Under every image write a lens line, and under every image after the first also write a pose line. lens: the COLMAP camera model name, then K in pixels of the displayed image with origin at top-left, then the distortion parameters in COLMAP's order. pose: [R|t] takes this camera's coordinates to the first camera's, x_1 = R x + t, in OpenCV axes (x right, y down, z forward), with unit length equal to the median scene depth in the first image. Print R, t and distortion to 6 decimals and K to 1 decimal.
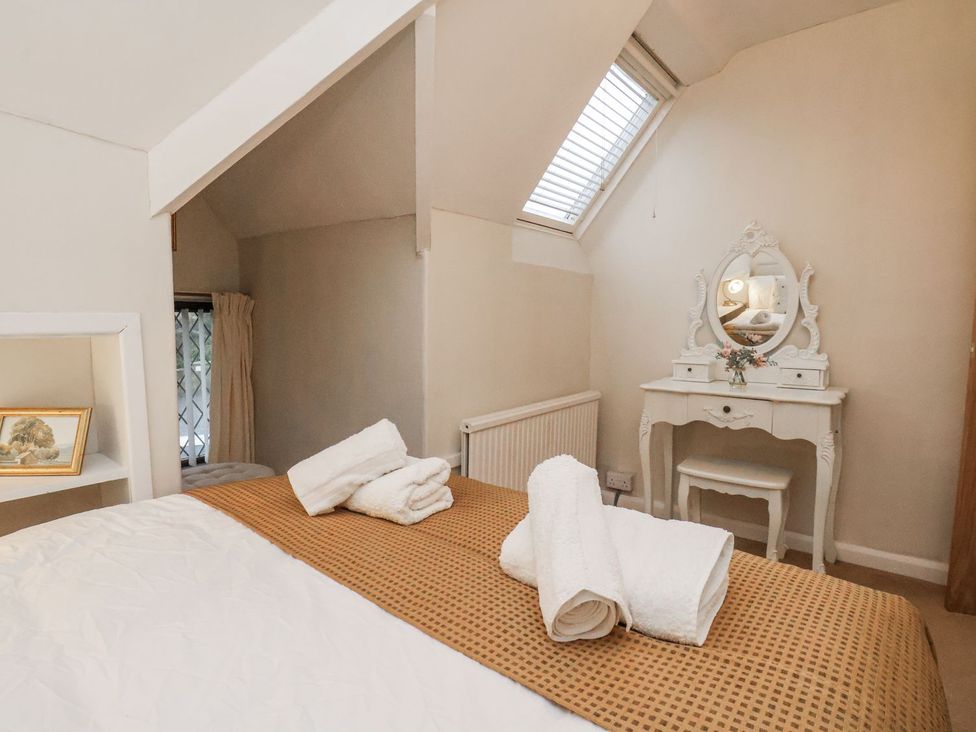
lens RADIAL K [[509.0, 0, 488.0], [0, 509.0, 366.0], [0, 0, 1]] dist [-0.000108, -0.000386]
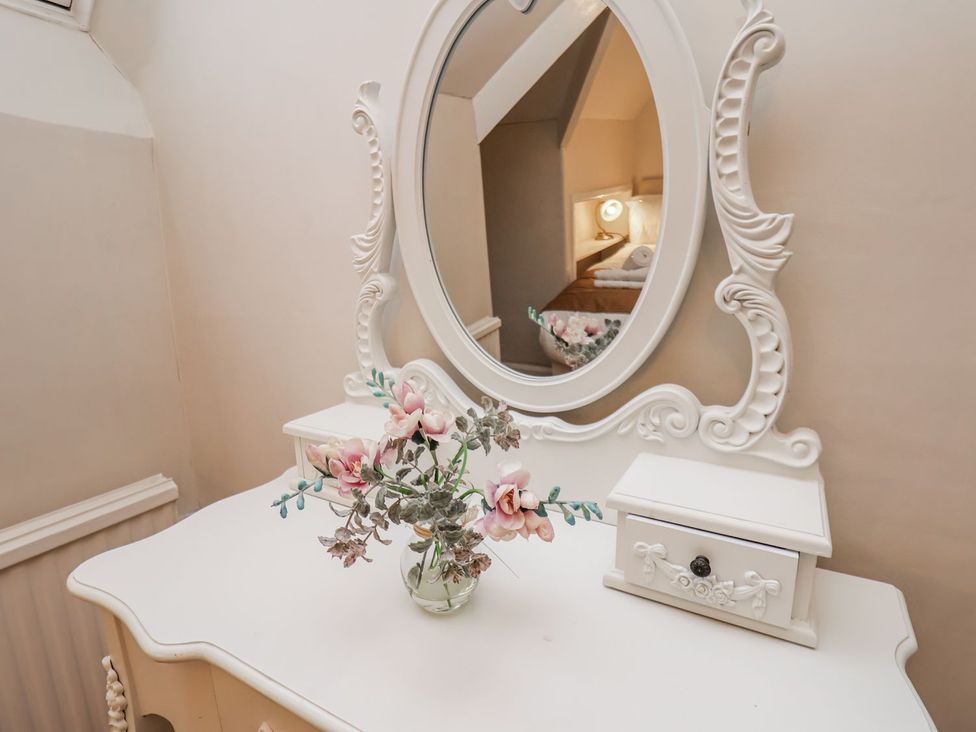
lens RADIAL K [[509.0, 0, 488.0], [0, 509.0, 366.0], [0, 0, 1]] dist [-0.000108, -0.000386]
pose [[0.985644, -0.046946, 0.162180, 0.449983], [0.027630, 0.992466, 0.119368, -0.078928], [-0.166562, -0.113173, 0.979515, 0.744353]]
